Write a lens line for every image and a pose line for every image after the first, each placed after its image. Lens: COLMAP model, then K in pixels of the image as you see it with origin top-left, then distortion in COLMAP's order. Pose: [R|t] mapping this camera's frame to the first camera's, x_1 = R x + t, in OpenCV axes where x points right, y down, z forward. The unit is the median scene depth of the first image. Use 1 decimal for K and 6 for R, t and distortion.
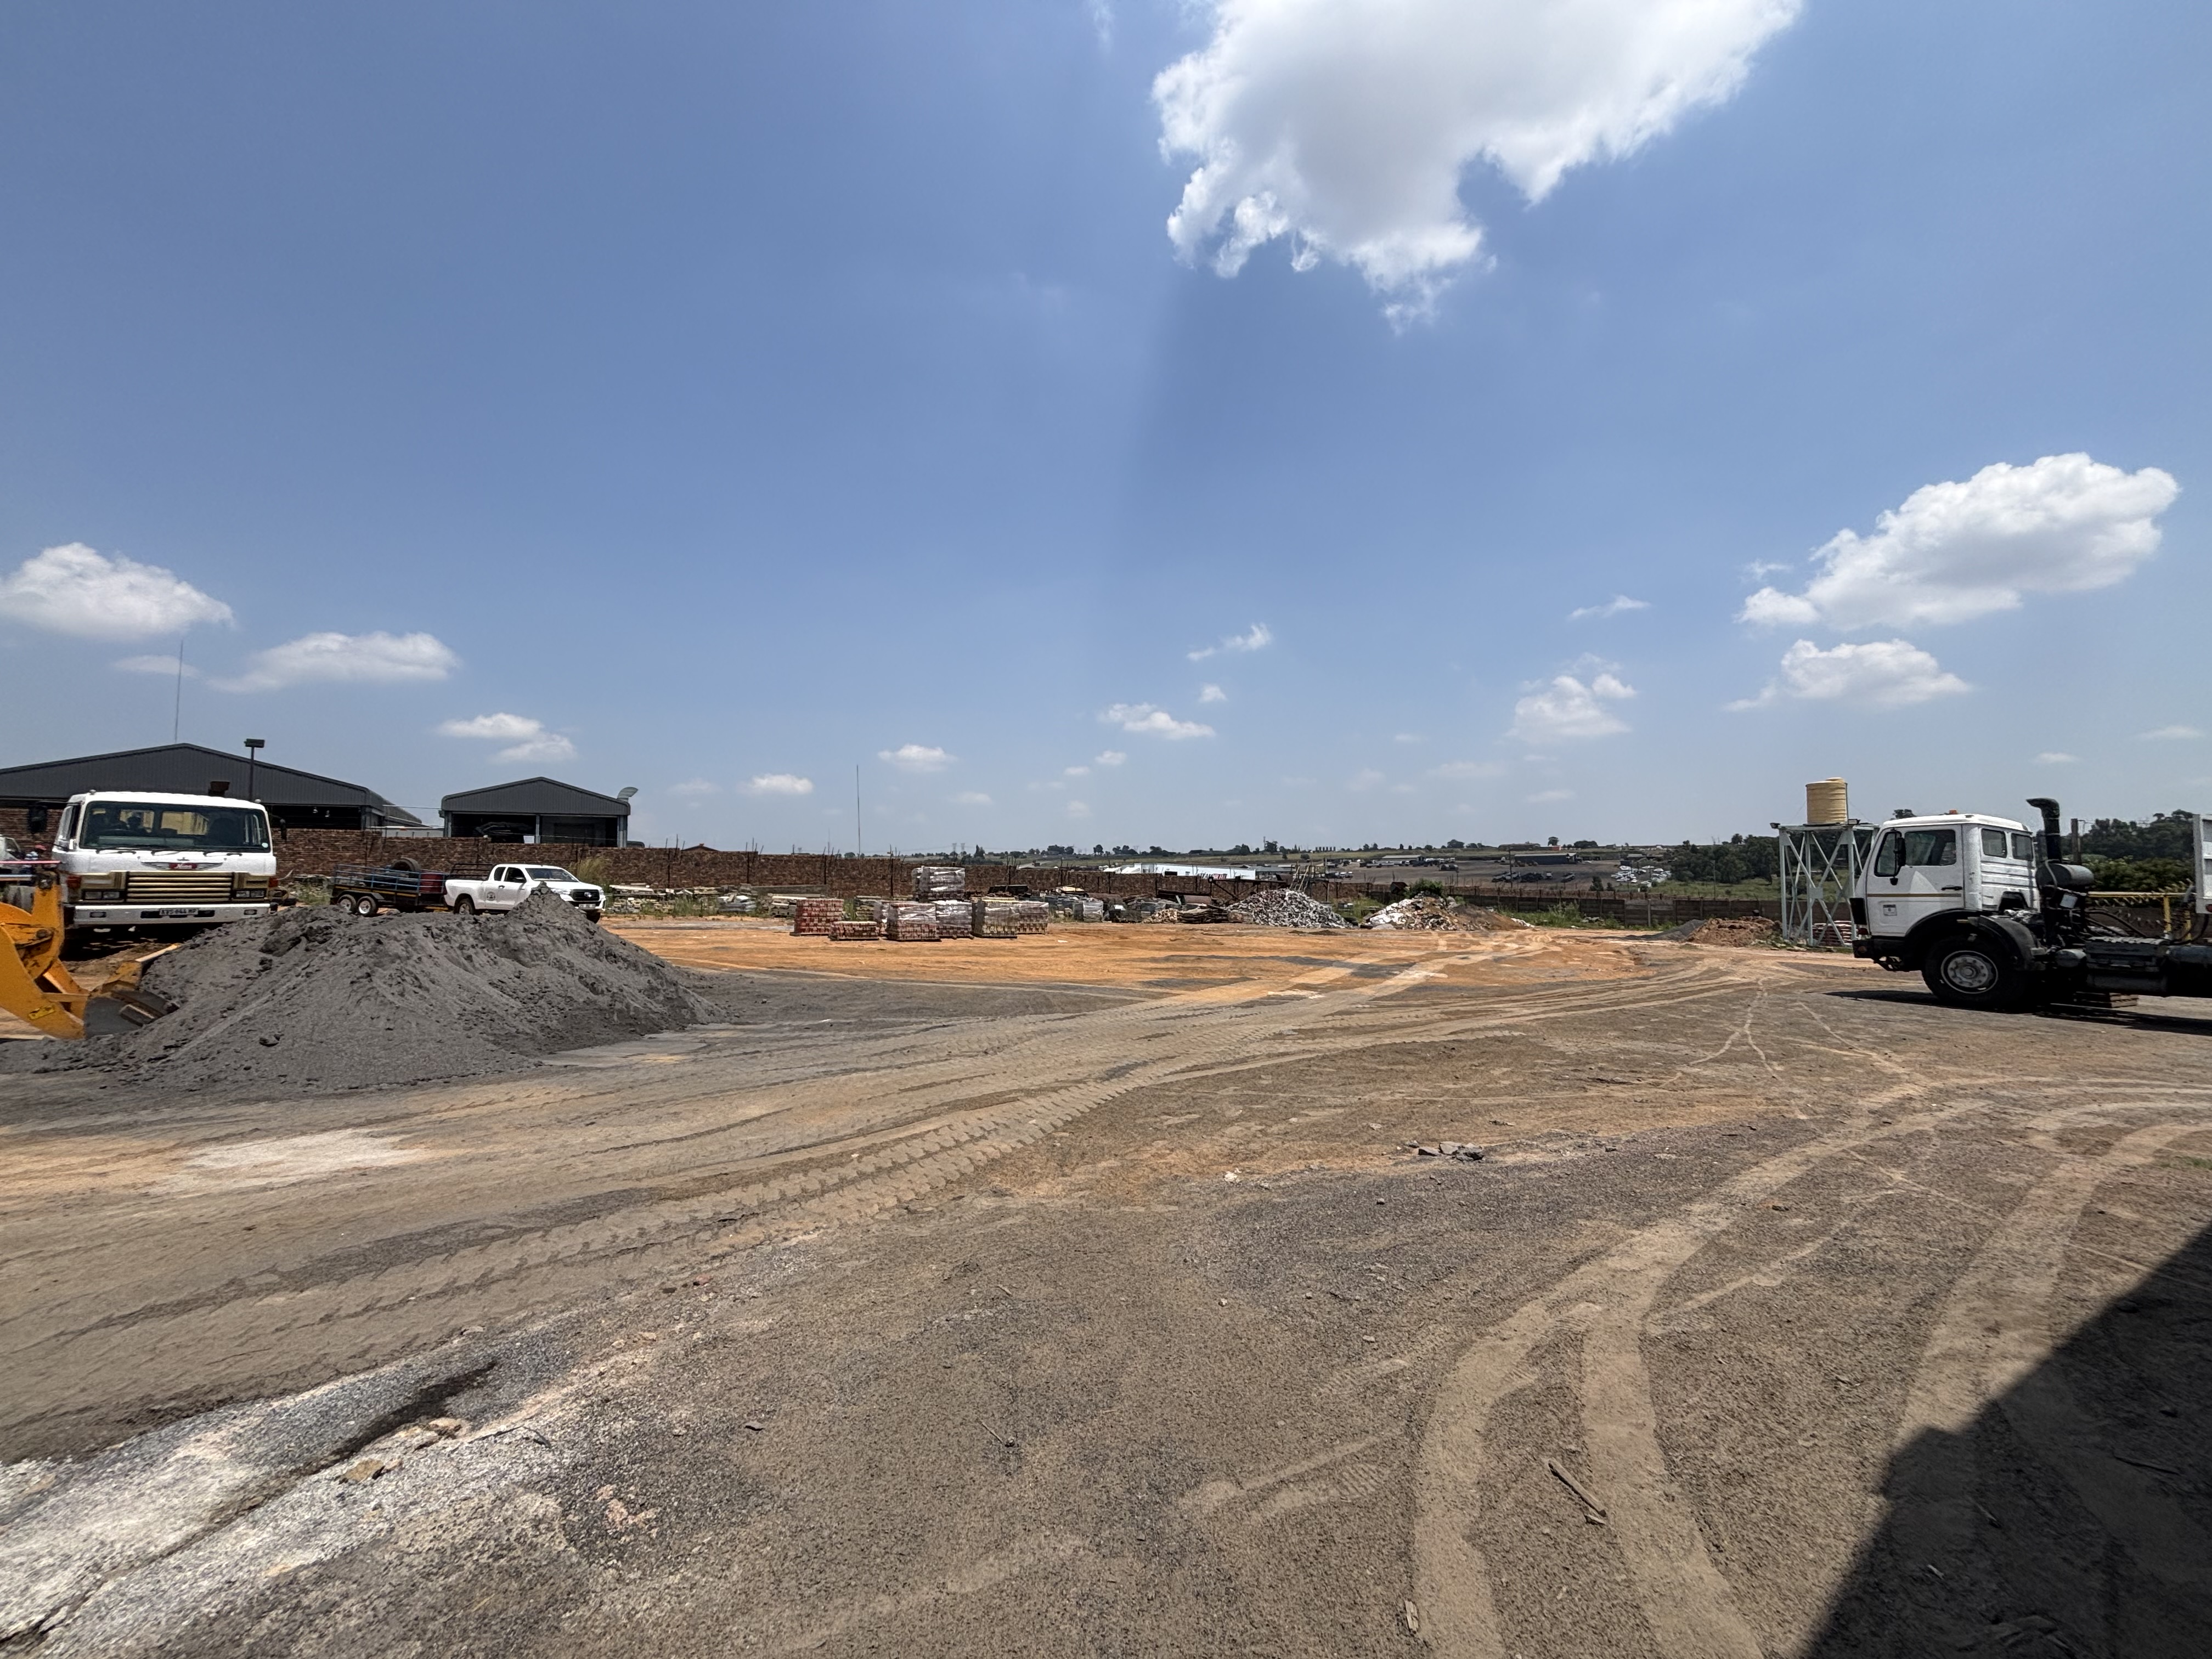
lens RADIAL K [[892.4, 0, 1090.5], [0, 892.4, 823.5], [0, 0, 1]] dist [0.000581, -0.000957]
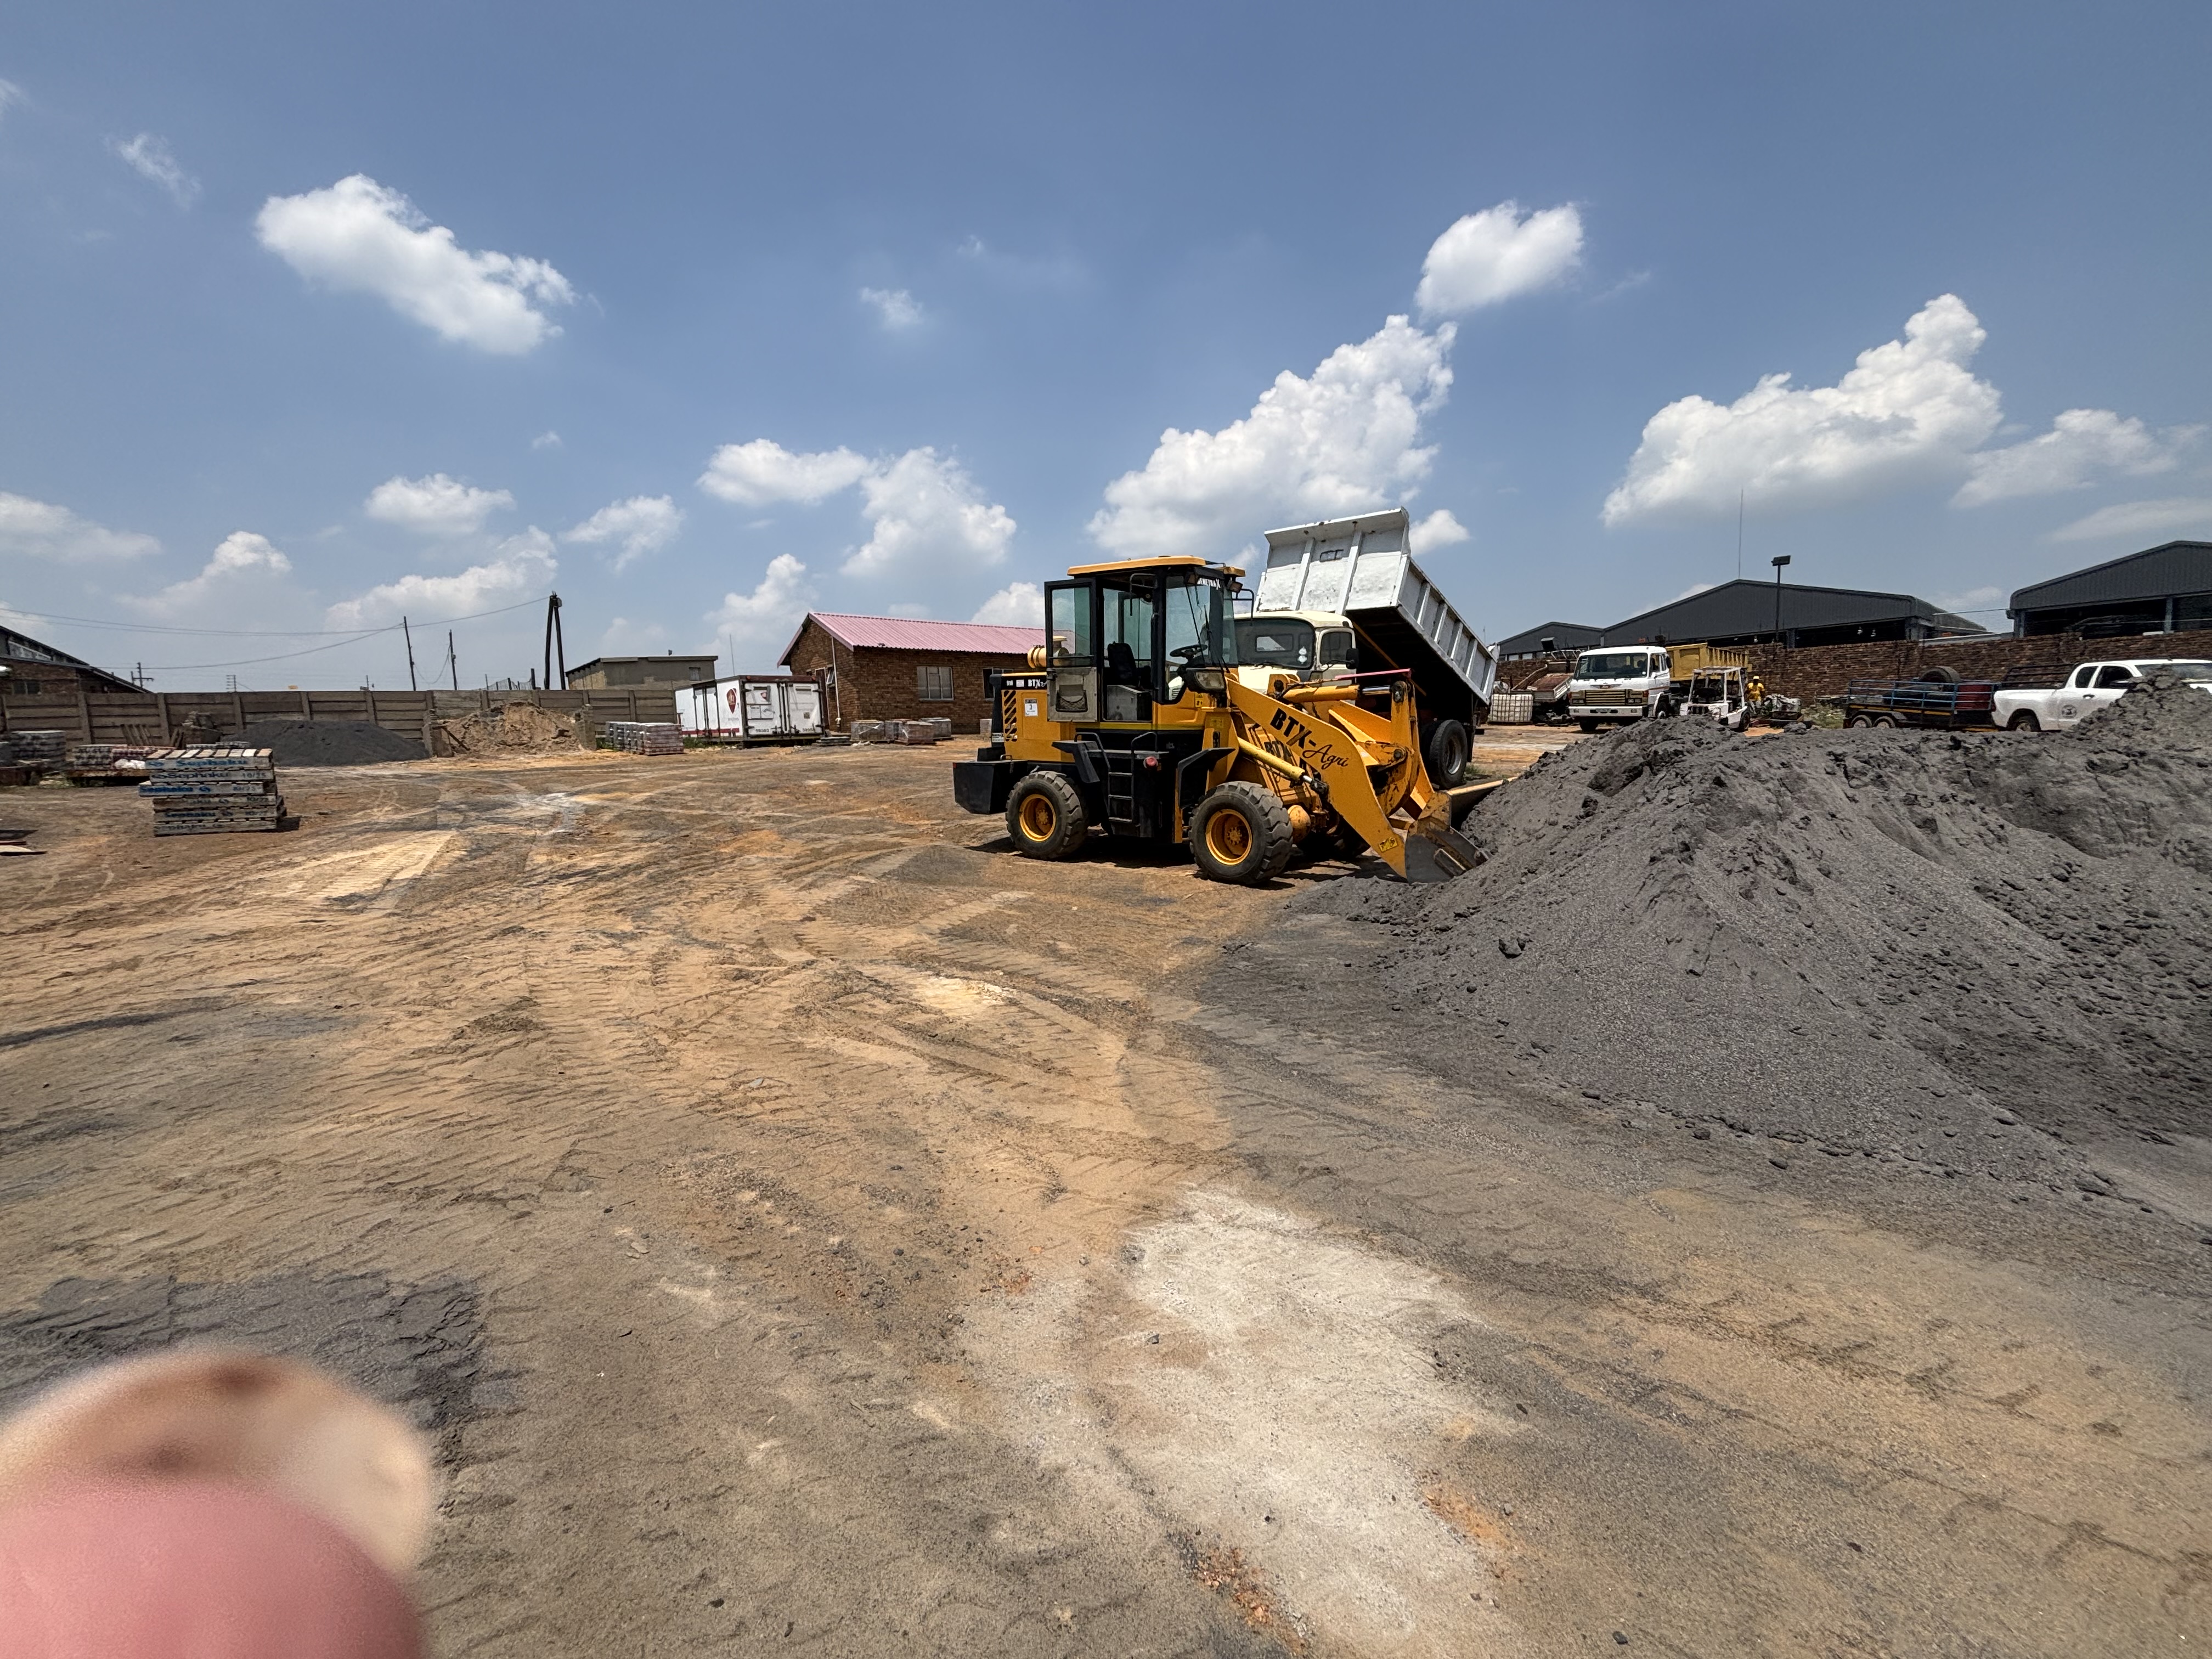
lens RADIAL K [[892.4, 0, 1116.8], [0, 892.4, 812.5], [0, 0, 1]] dist [0.000581, -0.000957]
pose [[0.150529, 0.081249, -0.985261, -0.153631], [0.097125, 0.990580, 0.096526, 0.029954], [0.983823, -0.110224, 0.141219, 0.261367]]
